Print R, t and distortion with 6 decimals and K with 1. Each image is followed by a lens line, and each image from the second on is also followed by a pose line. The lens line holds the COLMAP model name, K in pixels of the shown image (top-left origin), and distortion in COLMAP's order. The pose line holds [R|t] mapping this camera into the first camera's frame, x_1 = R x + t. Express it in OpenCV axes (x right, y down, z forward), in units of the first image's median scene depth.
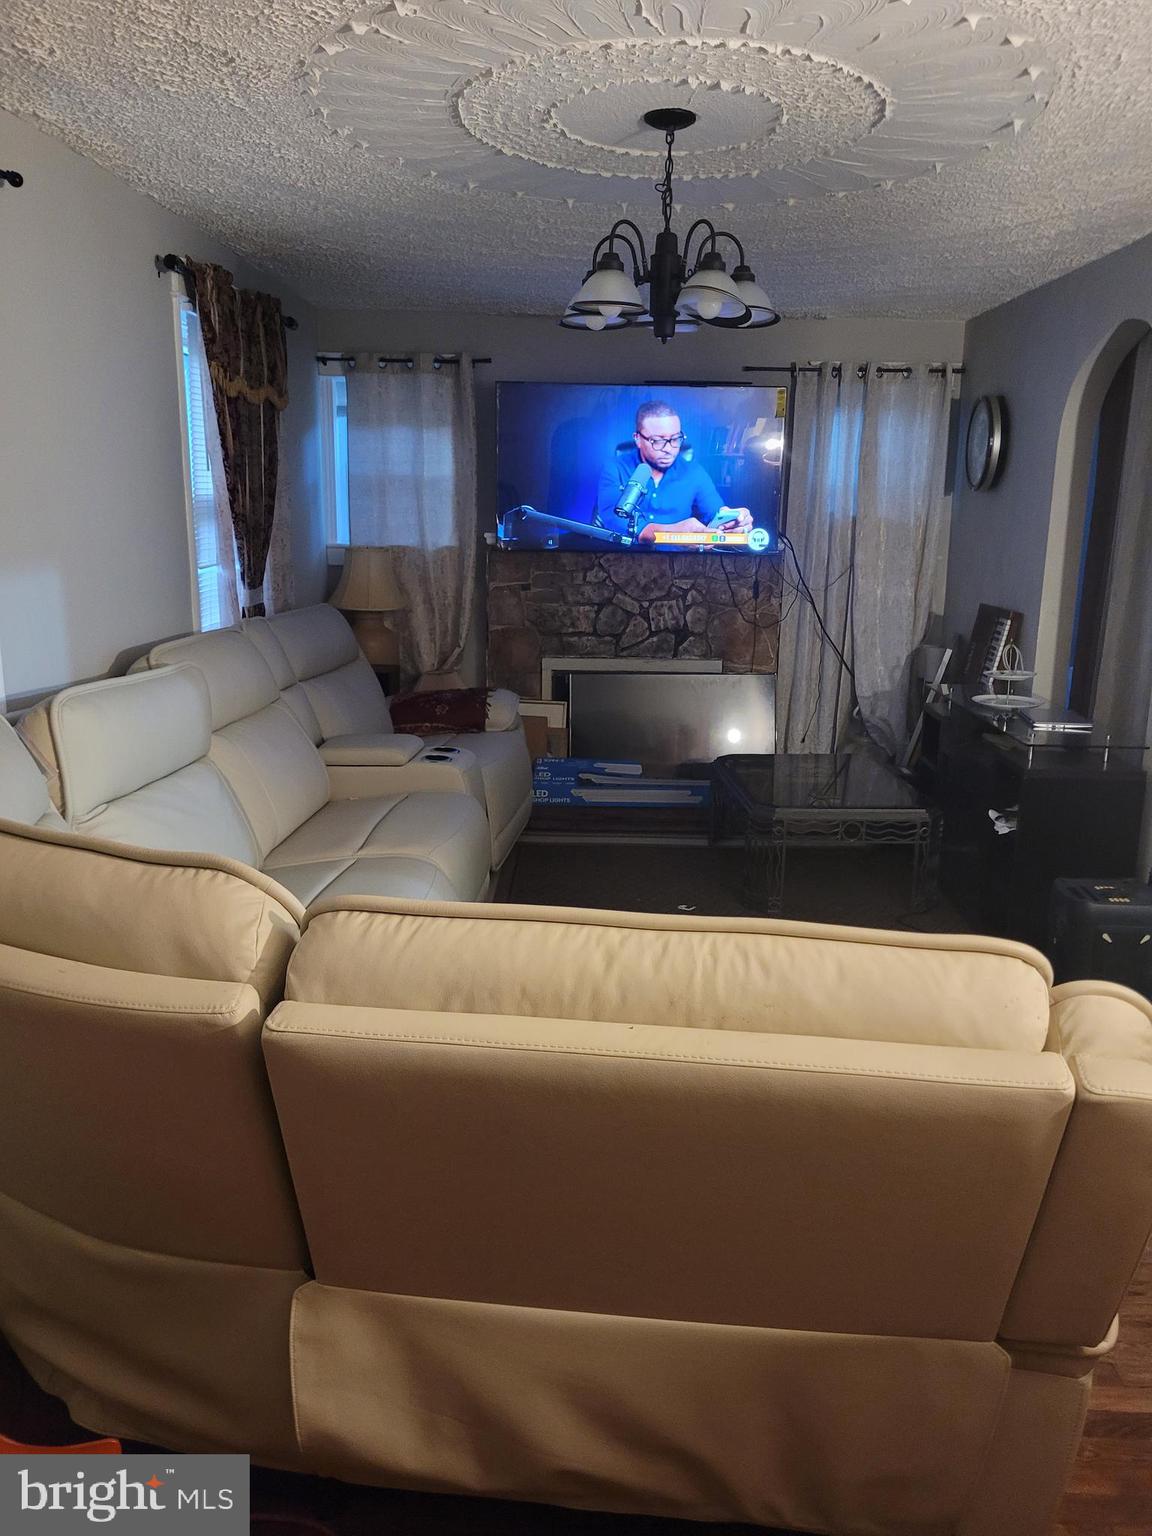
lens RADIAL K [[1164.6, 0, 577.9], [0, 1164.6, 792.1], [0, 0, 1]] dist [0.035985, -0.002612]
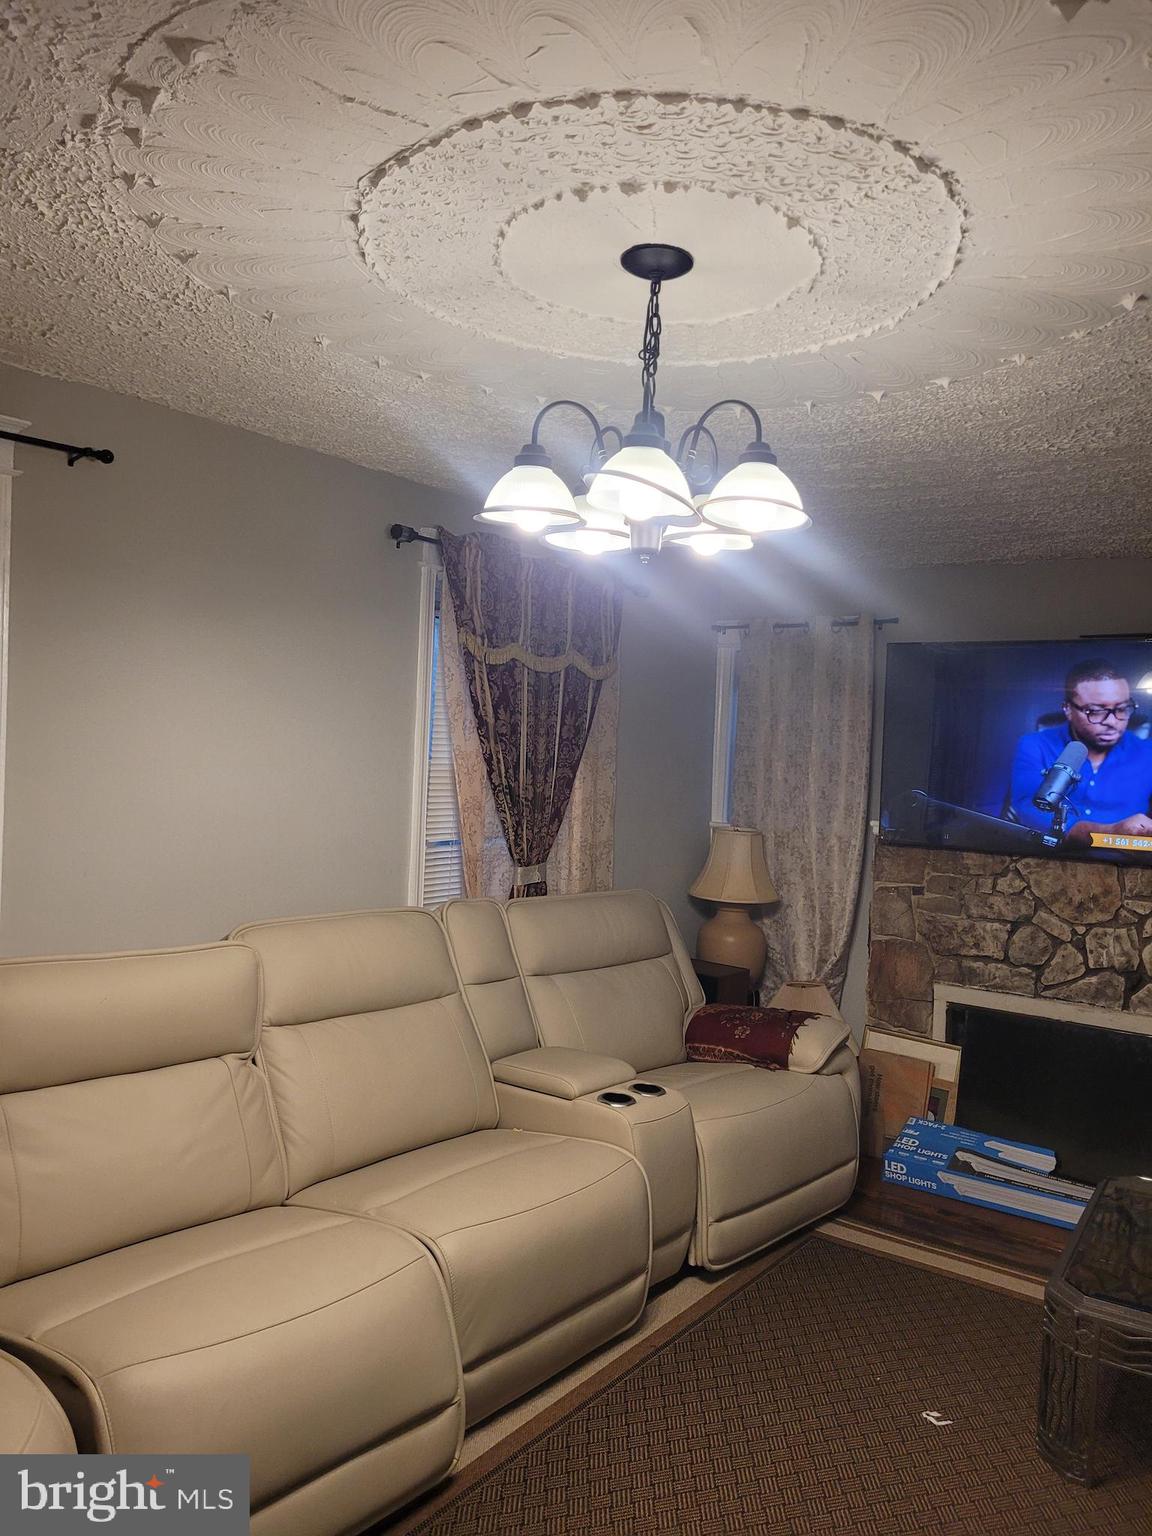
lens RADIAL K [[1164.6, 0, 577.9], [0, 1164.6, 792.1], [0, 0, 1]] dist [0.035985, -0.002612]
pose [[0.814581, 0.040922, -0.578605, 0.222326], [-0.172801, 0.969336, -0.174719, -0.064404], [0.553713, 0.242306, 0.796674, 0.236997]]
